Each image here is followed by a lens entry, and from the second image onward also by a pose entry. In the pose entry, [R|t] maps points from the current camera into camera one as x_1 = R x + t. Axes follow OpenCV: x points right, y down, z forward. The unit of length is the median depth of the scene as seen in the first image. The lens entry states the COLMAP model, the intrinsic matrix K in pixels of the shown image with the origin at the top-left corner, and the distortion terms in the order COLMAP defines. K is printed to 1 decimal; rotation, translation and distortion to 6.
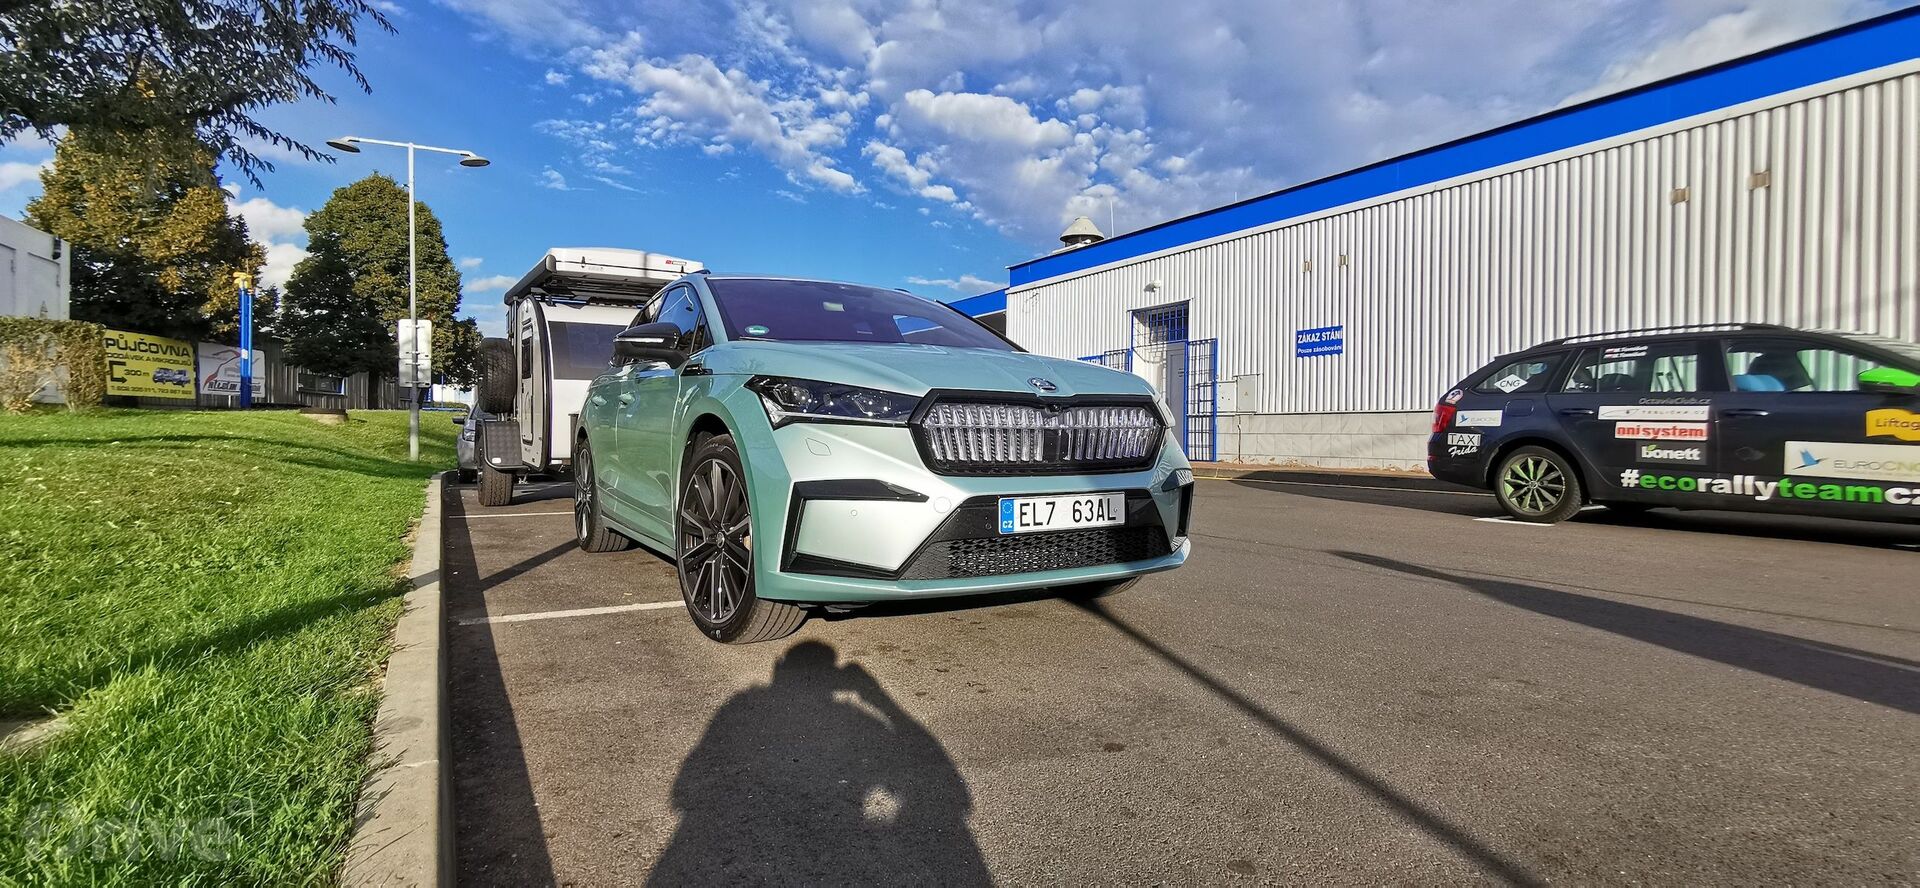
lens RADIAL K [[894.4, 0, 954.0], [0, 894.4, 436.9], [0, 0, 1]] dist [0.010156, 0.006293]
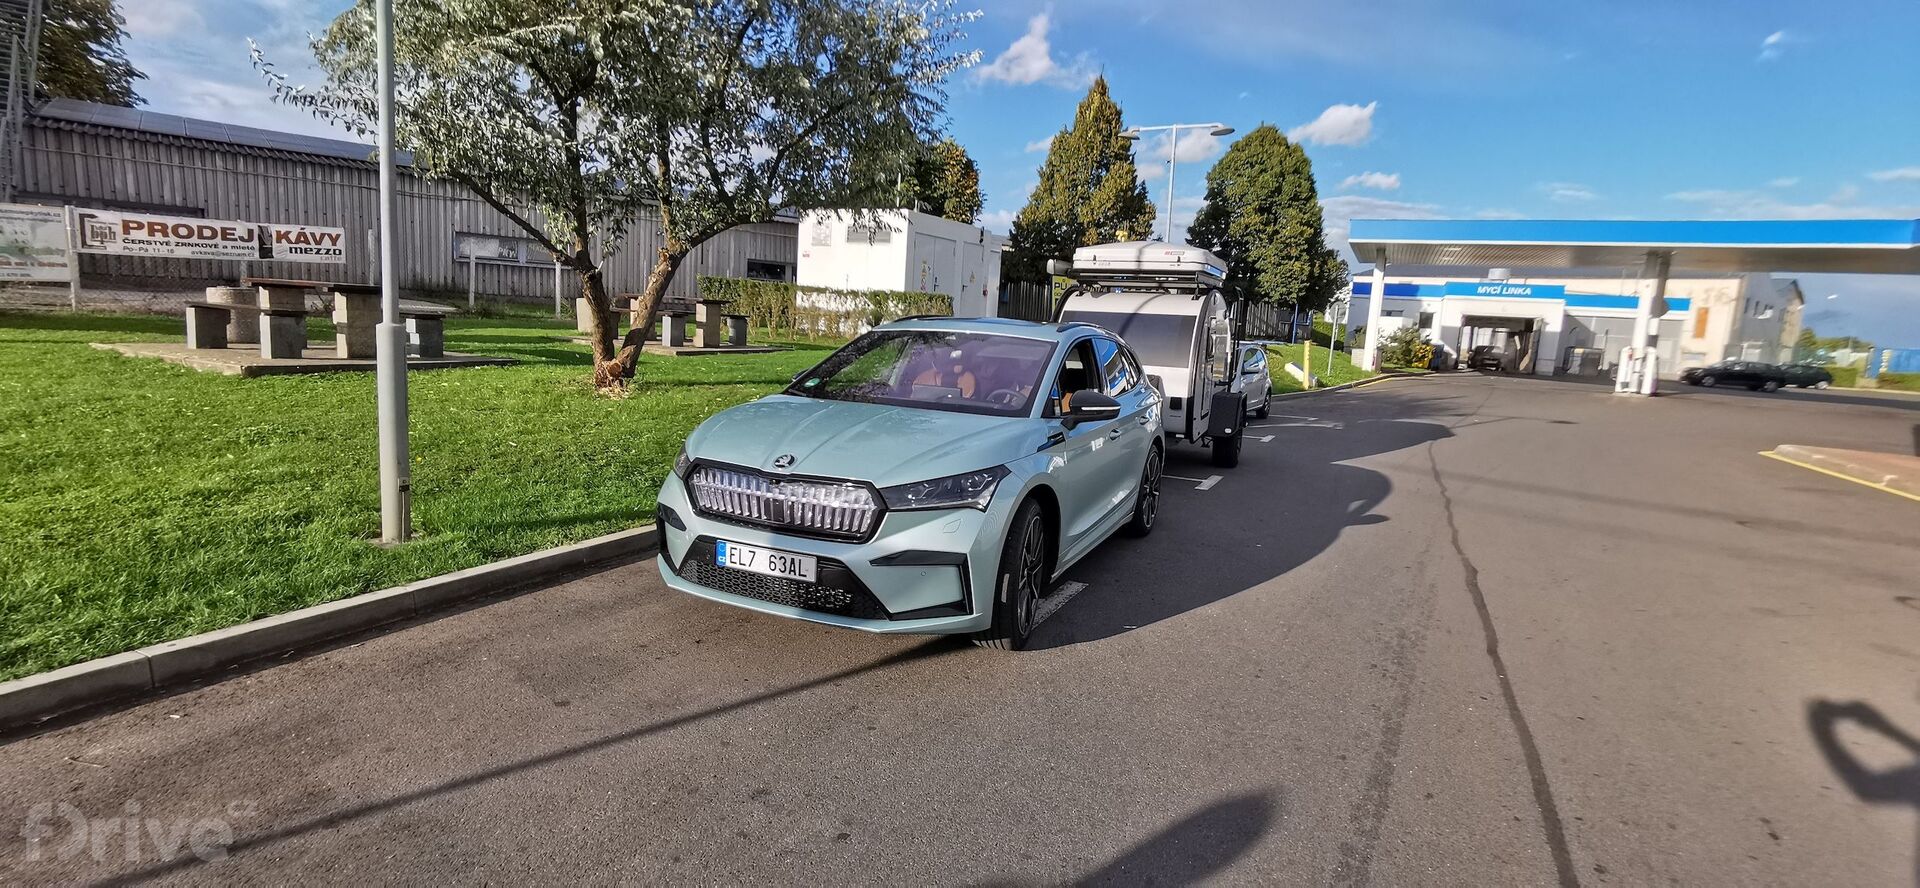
lens RADIAL K [[894.4, 0, 963.4], [0, 894.4, 449.1], [0, 0, 1]] dist [0.010156, 0.006293]
pose [[0.564972, 0.146764, -0.811953, 0.592064], [-0.056786, 0.988637, 0.139188, -0.124234], [0.823154, -0.032530, 0.566886, 0.215137]]
